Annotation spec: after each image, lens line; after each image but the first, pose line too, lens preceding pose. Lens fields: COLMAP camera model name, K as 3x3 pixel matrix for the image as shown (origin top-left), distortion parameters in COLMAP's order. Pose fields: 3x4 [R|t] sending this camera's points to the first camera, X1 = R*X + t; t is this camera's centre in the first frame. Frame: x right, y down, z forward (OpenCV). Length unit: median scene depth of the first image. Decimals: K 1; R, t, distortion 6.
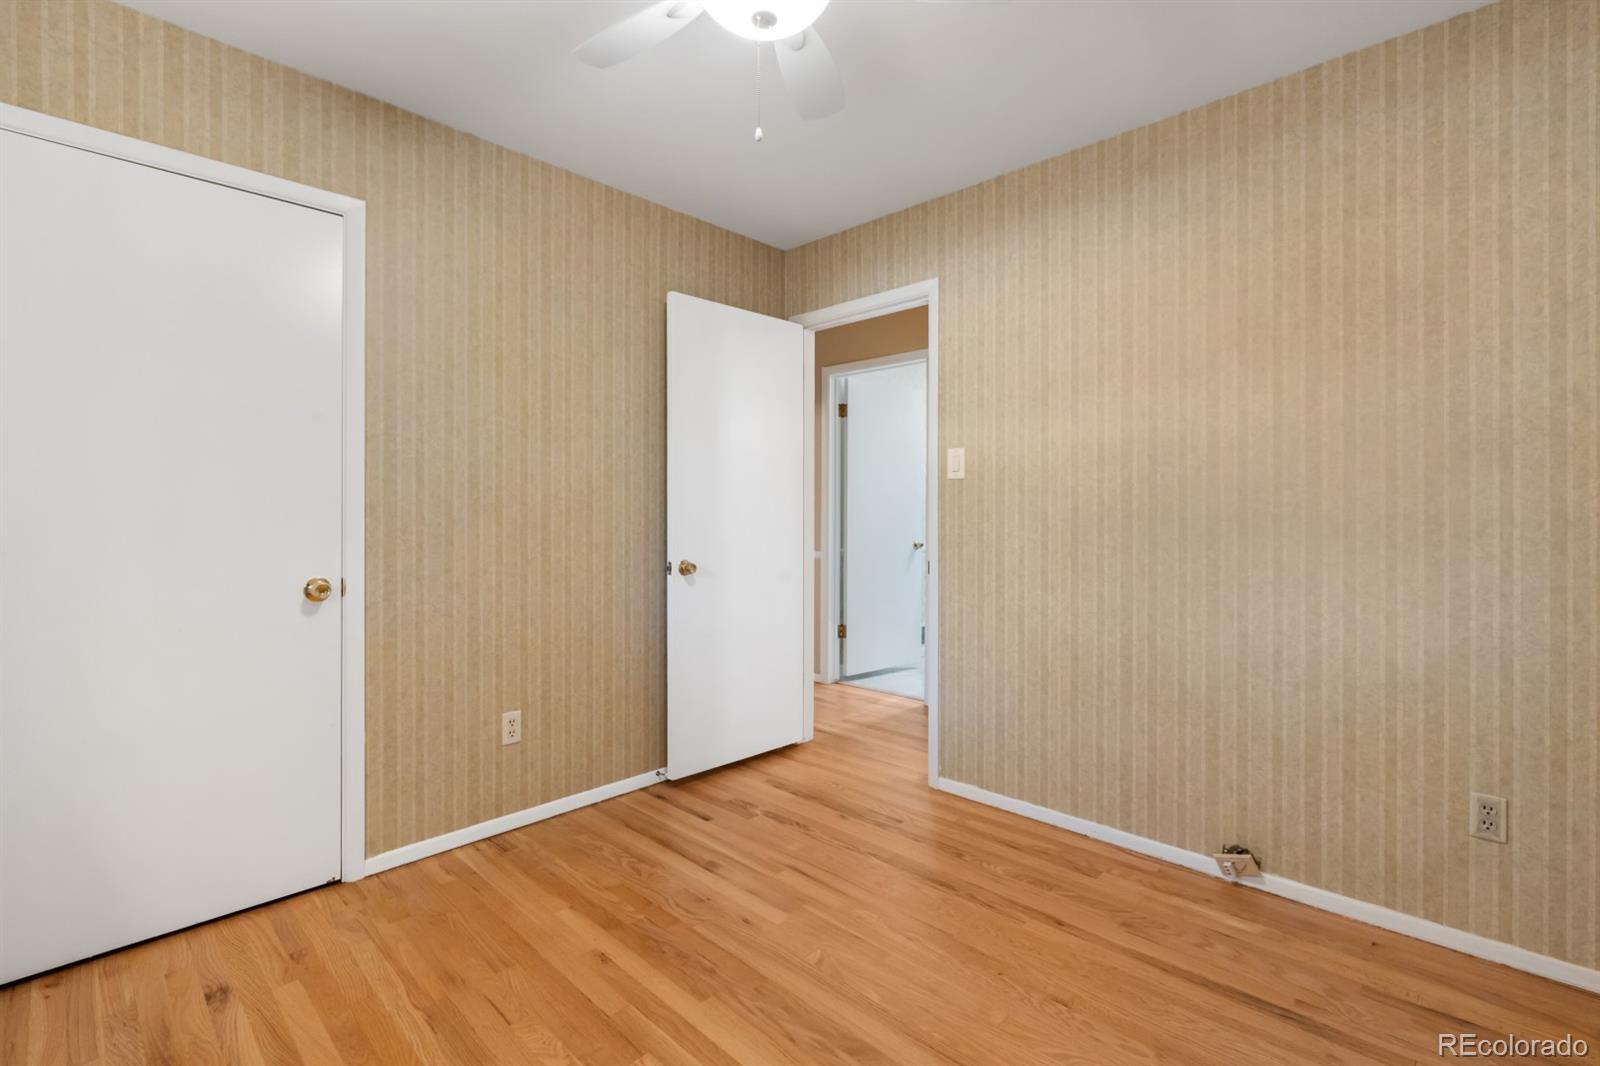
lens RADIAL K [[707.5, 0, 812.9], [0, 707.5, 526.7], [0, 0, 1]] dist [-0.003426, 0.002162]
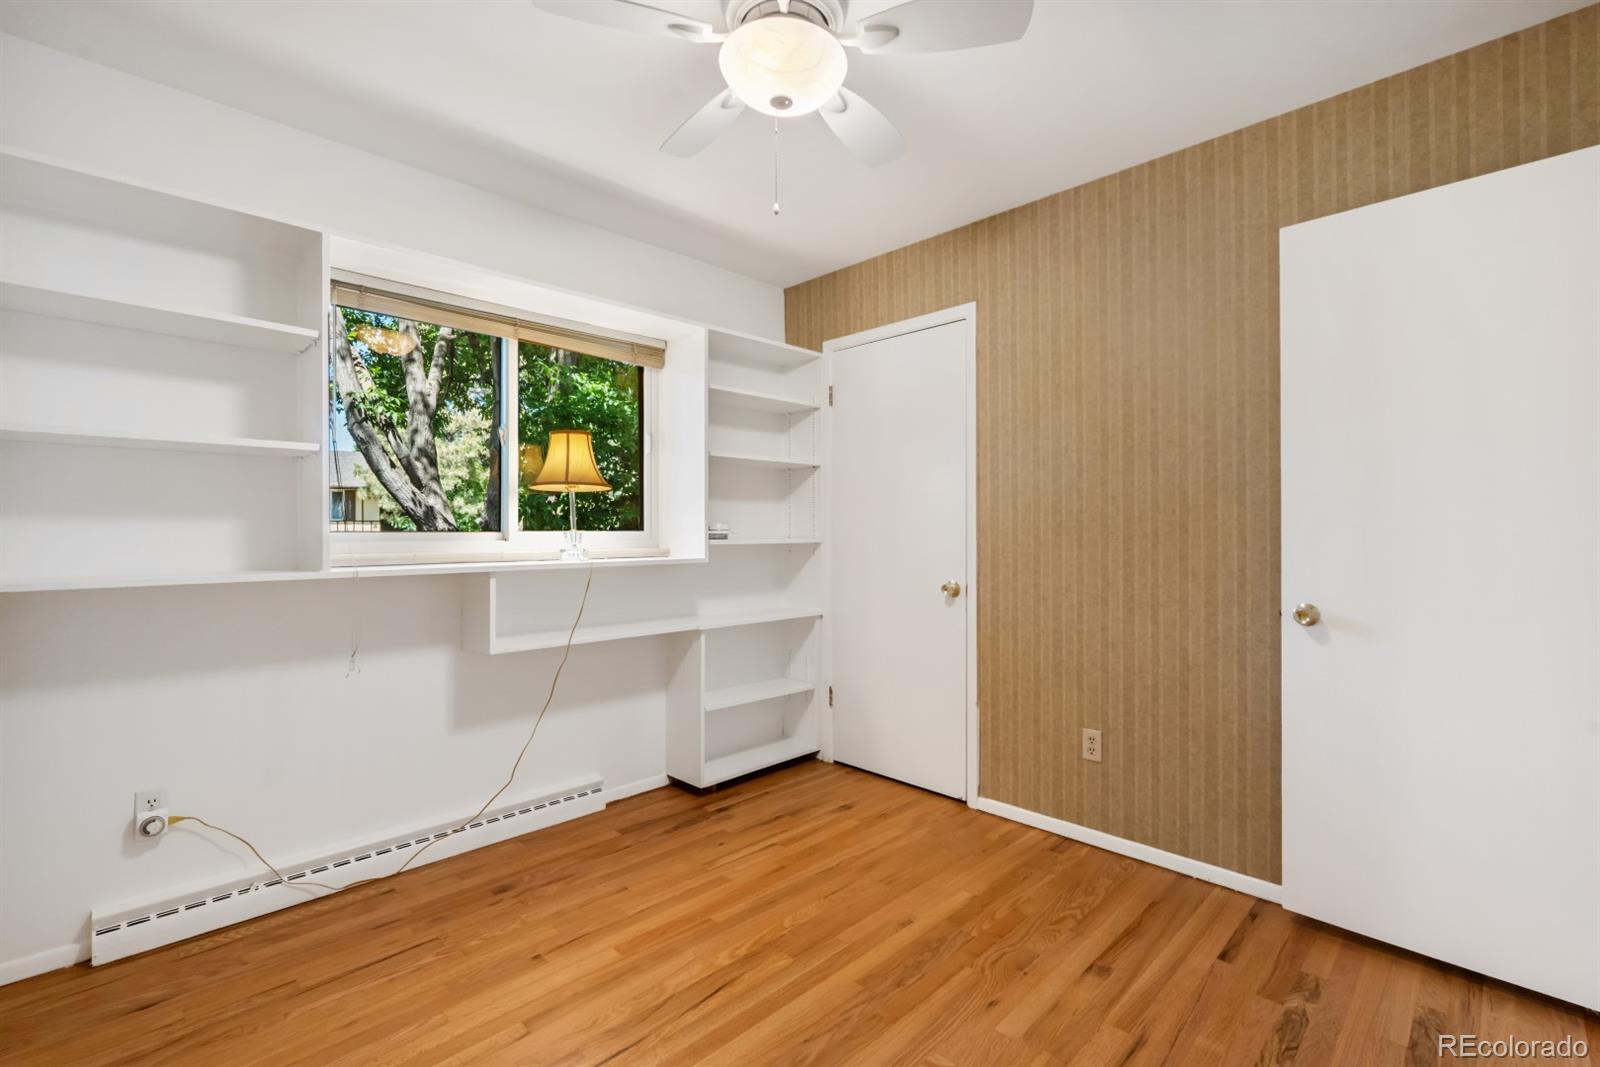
lens RADIAL K [[707.5, 0, 803.9], [0, 707.5, 541.6], [0, 0, 1]] dist [-0.003426, 0.002162]
pose [[-0.016088, 0.014150, -0.999770, 0.664818], [-0.018156, 0.999731, 0.014442, -0.019548], [0.999706, 0.018384, -0.015826, 0.658701]]
